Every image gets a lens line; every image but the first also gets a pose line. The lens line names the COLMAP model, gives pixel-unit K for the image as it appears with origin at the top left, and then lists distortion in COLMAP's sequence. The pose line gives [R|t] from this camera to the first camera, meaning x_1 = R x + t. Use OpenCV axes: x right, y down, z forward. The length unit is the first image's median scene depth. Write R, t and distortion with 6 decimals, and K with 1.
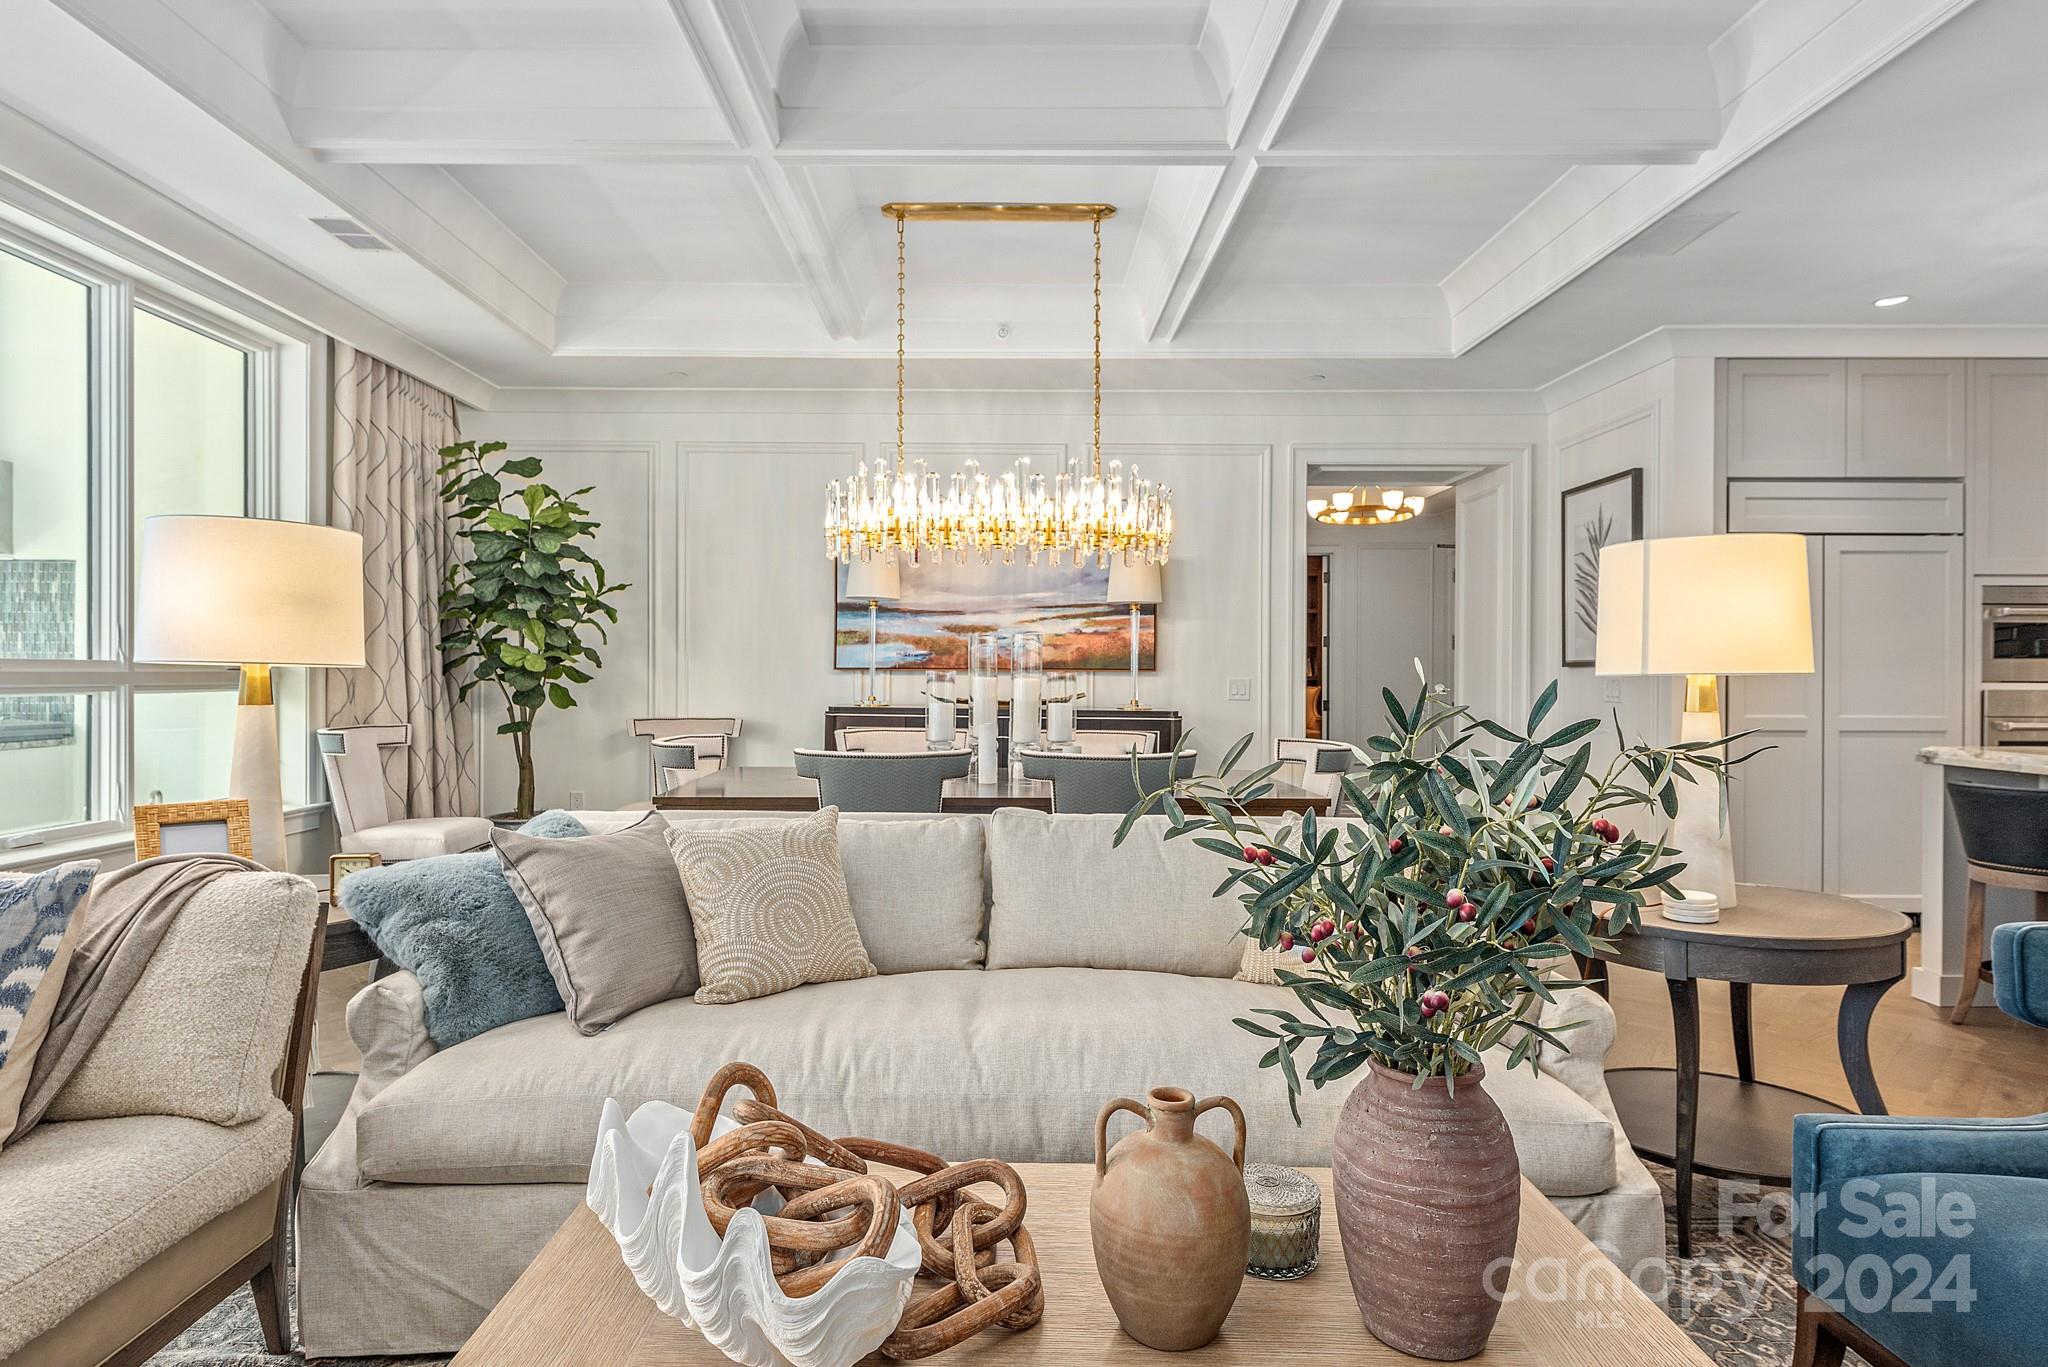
lens RADIAL K [[1153.9, 0, 1017.9], [0, 1153.9, 675.5], [0, 0, 1]] dist [0.017372, -0.000836]
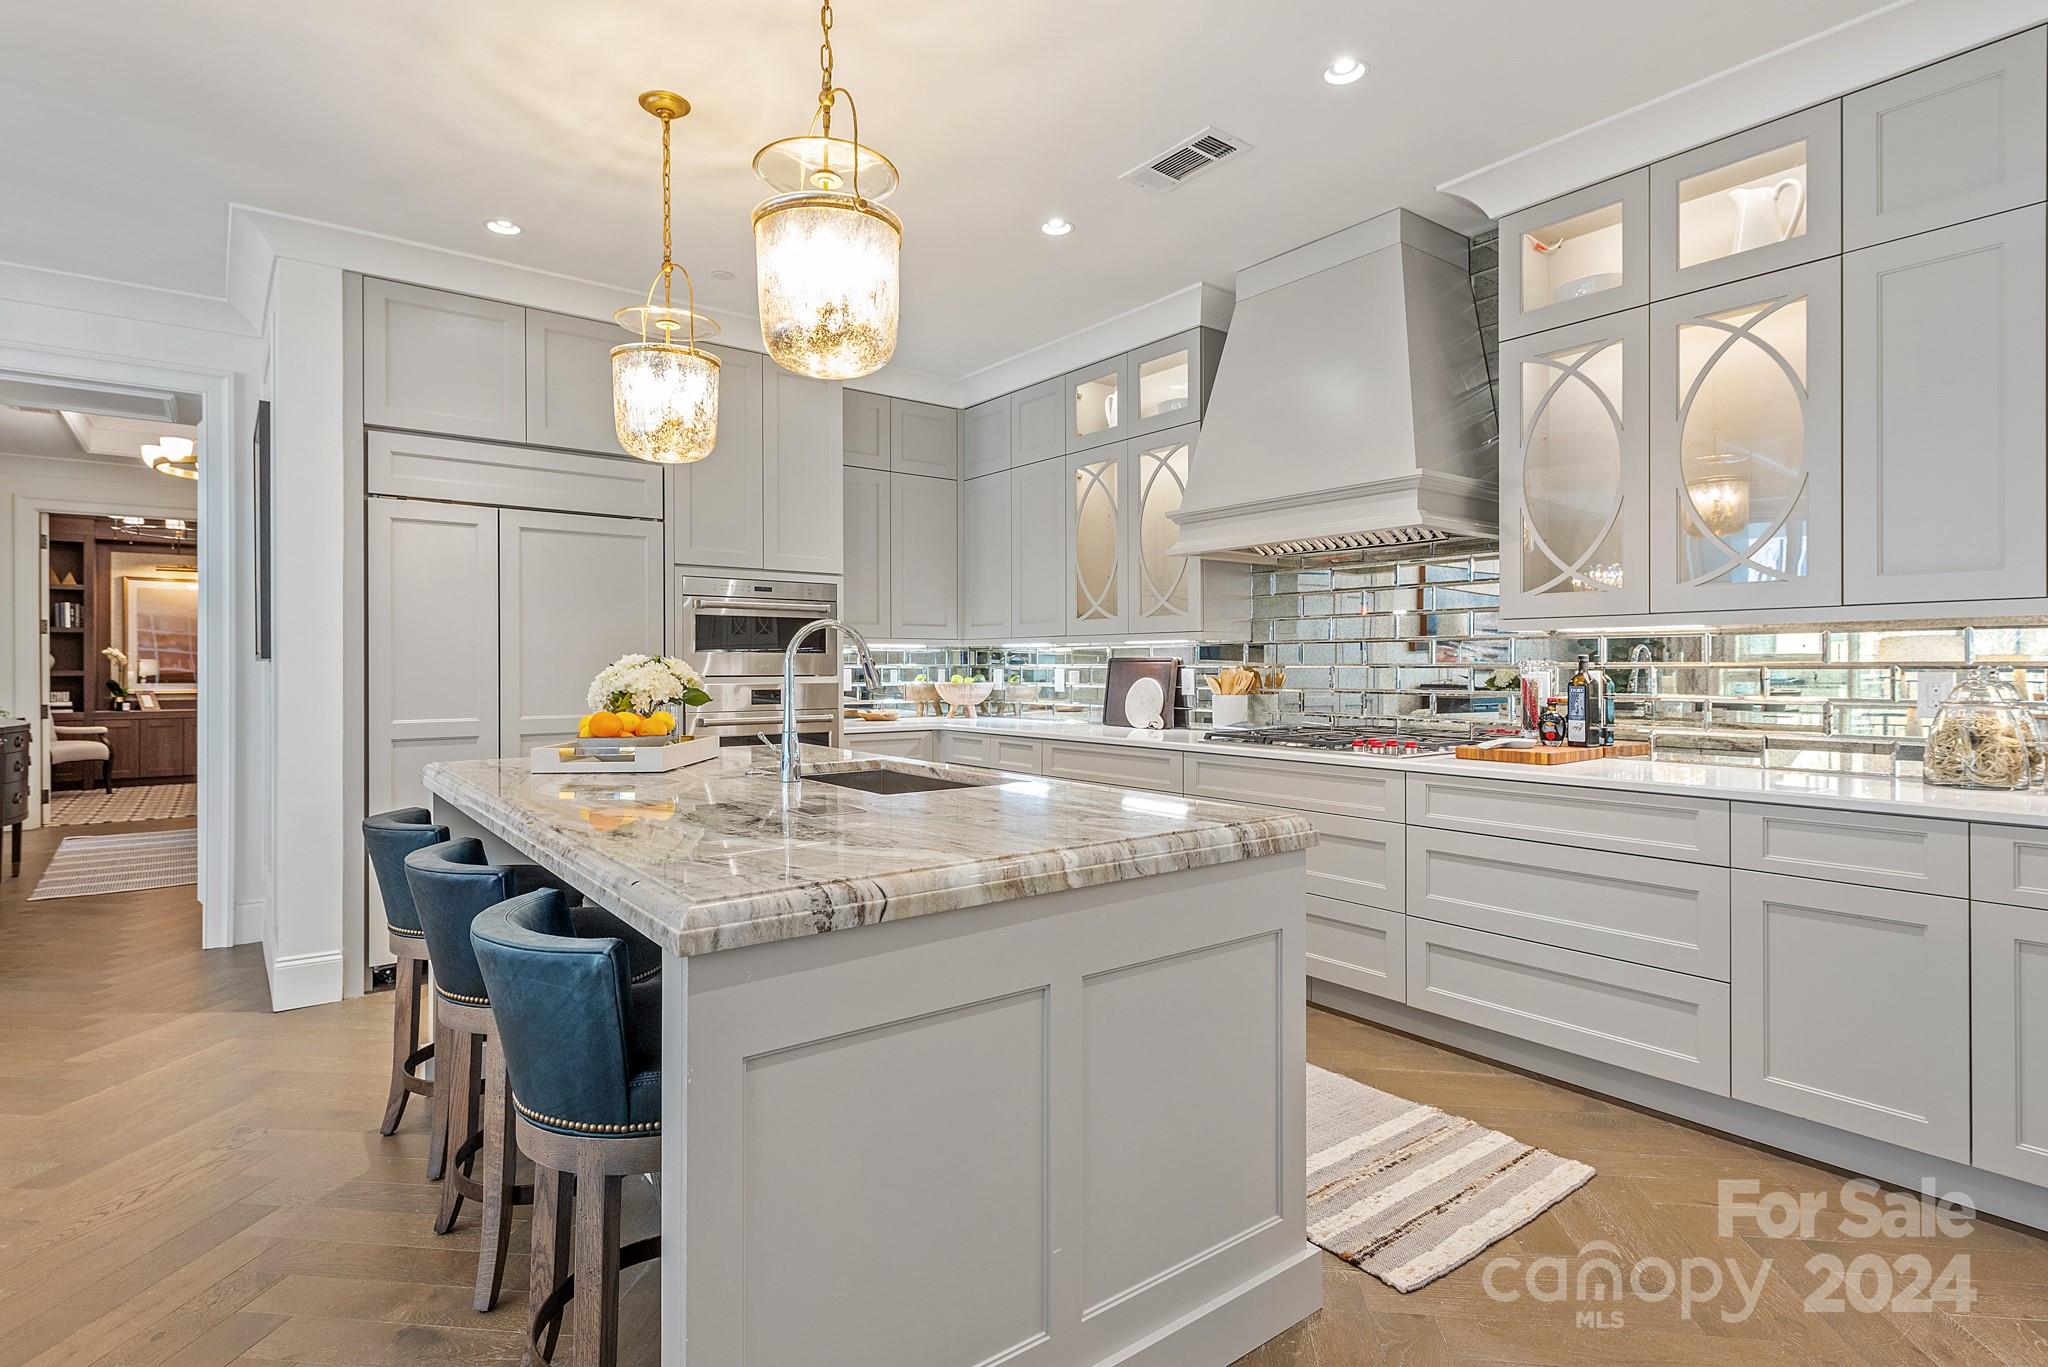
lens RADIAL K [[1020.9, 0, 1027.8], [0, 1020.9, 666.5], [0, 0, 1]] dist [-0.002691, -0.000727]
pose [[0.786820, -0.002749, 0.617176, 0.459927], [0.002578, 0.999996, 0.001167, -0.002395], [-0.617177, 0.000673, 0.786824, 0.142665]]
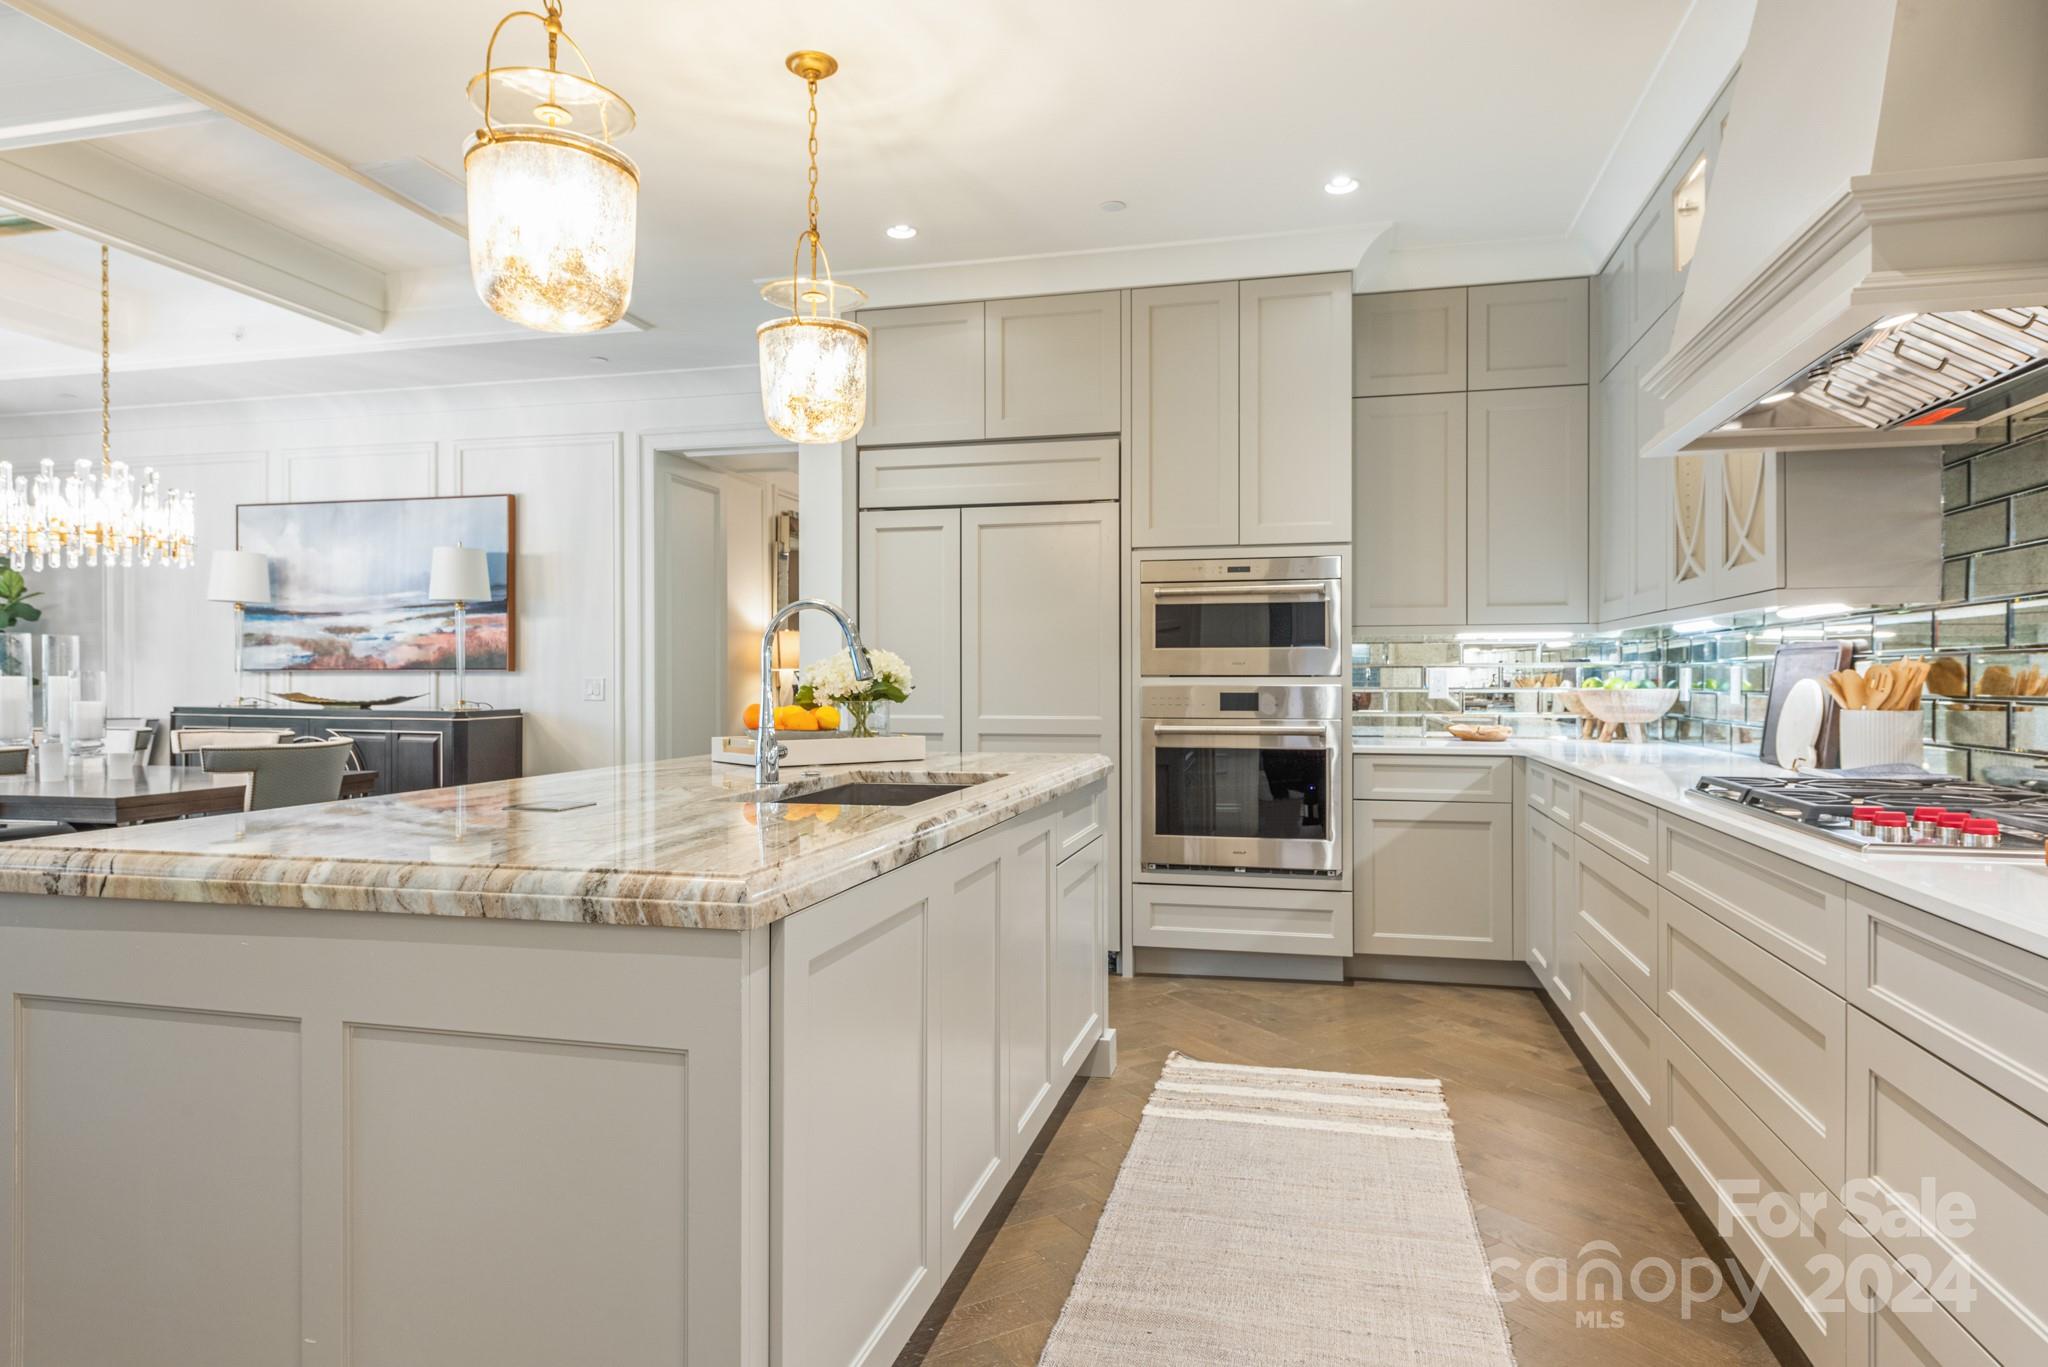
lens RADIAL K [[1180.5, 0, 1024.0], [0, 1180.5, 683.5], [0, 0, 1]] dist [-0.000376, -0.002669]
pose [[0.973370, -0.003510, -0.229213, 0.794596], [0.004069, 0.999990, 0.001968, 0.007033], [0.229204, -0.002848, 0.973374, 0.136626]]
